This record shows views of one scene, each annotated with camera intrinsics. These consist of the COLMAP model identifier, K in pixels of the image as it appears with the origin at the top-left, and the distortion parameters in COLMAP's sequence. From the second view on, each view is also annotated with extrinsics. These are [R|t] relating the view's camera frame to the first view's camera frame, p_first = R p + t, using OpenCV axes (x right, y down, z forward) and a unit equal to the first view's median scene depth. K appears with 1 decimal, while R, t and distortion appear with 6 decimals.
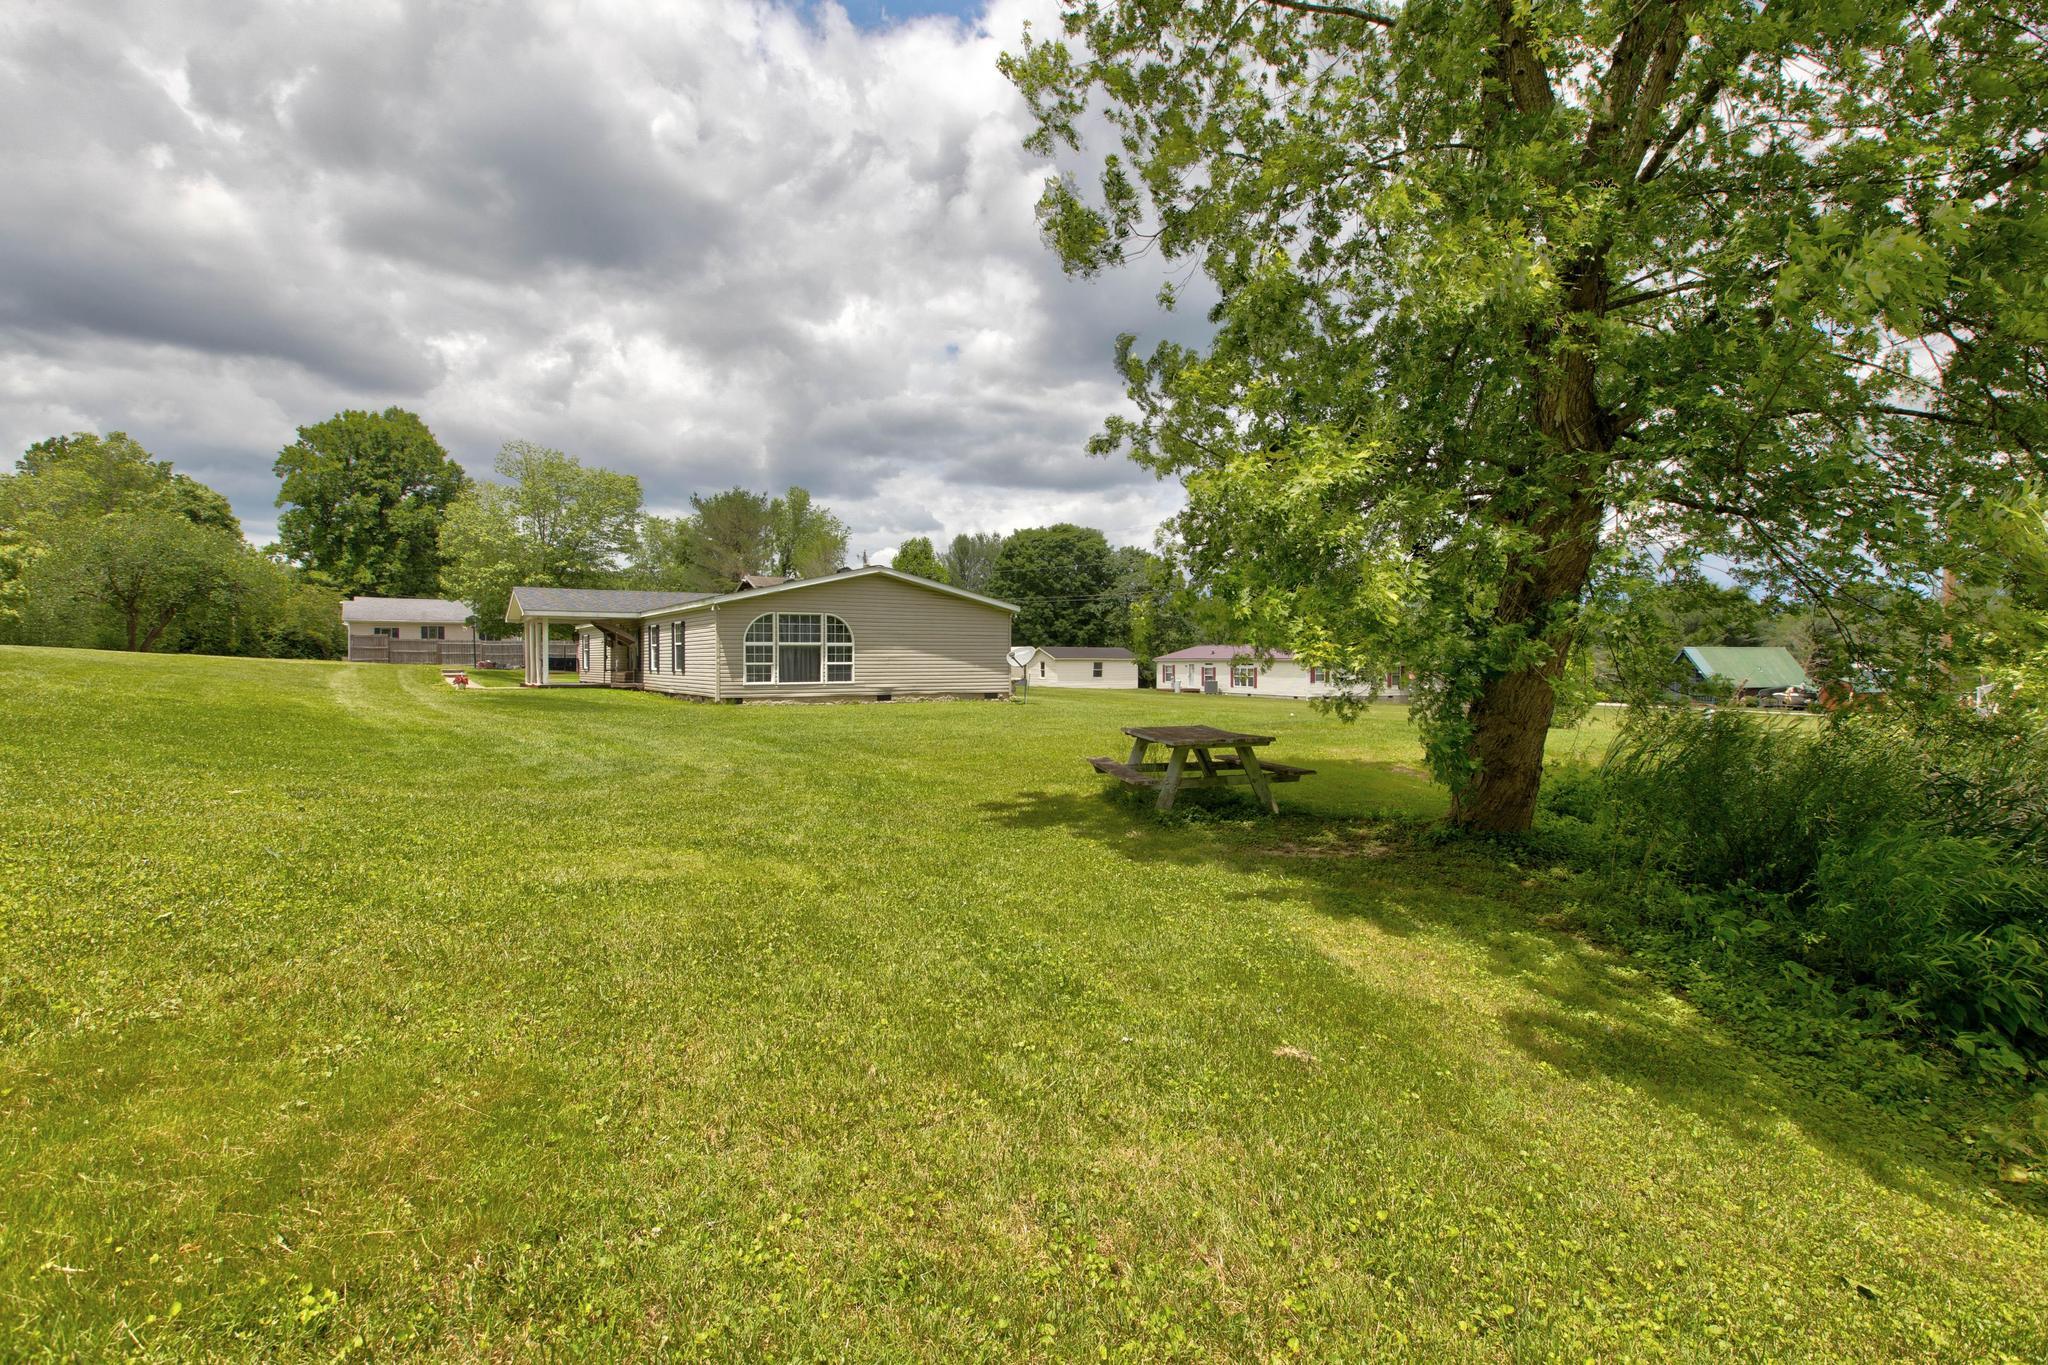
lens RADIAL K [[1021.5, 0, 1029.7], [0, 1021.5, 676.6], [0, 0, 1]] dist [0.001077, -0.000039]
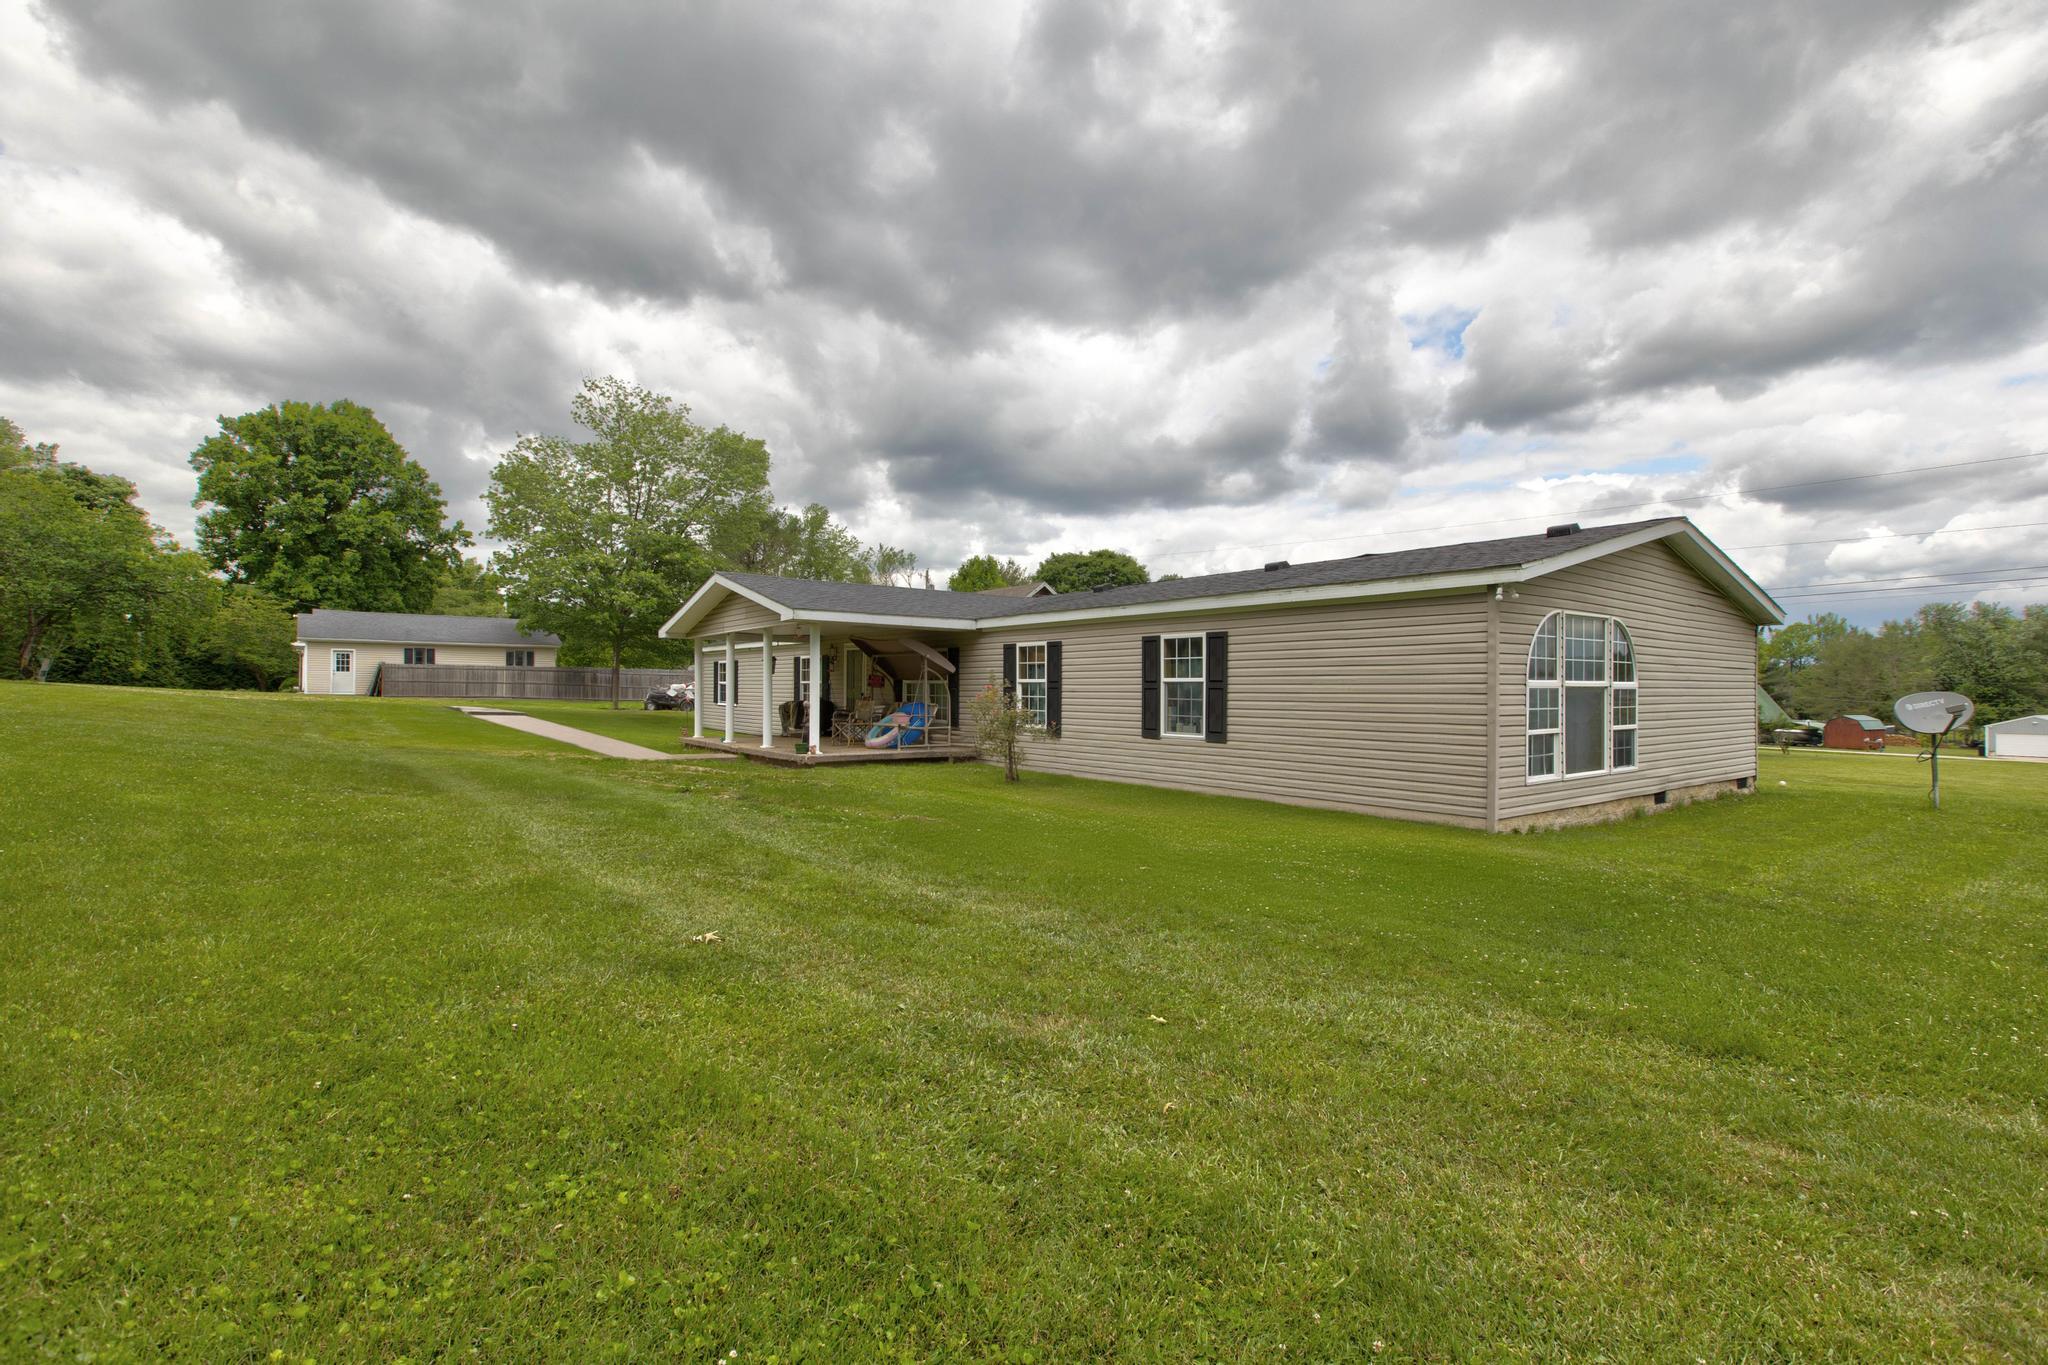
lens RADIAL K [[924.9, 0, 1038.9], [0, 924.9, 686.0], [0, 0, 1]] dist [0.003932, -0.001431]
pose [[0.993543, 0.006758, 0.113256, -0.168520], [-0.004532, 0.999792, -0.019904, -0.007384], [-0.113367, 0.019263, 0.993366, 0.212826]]
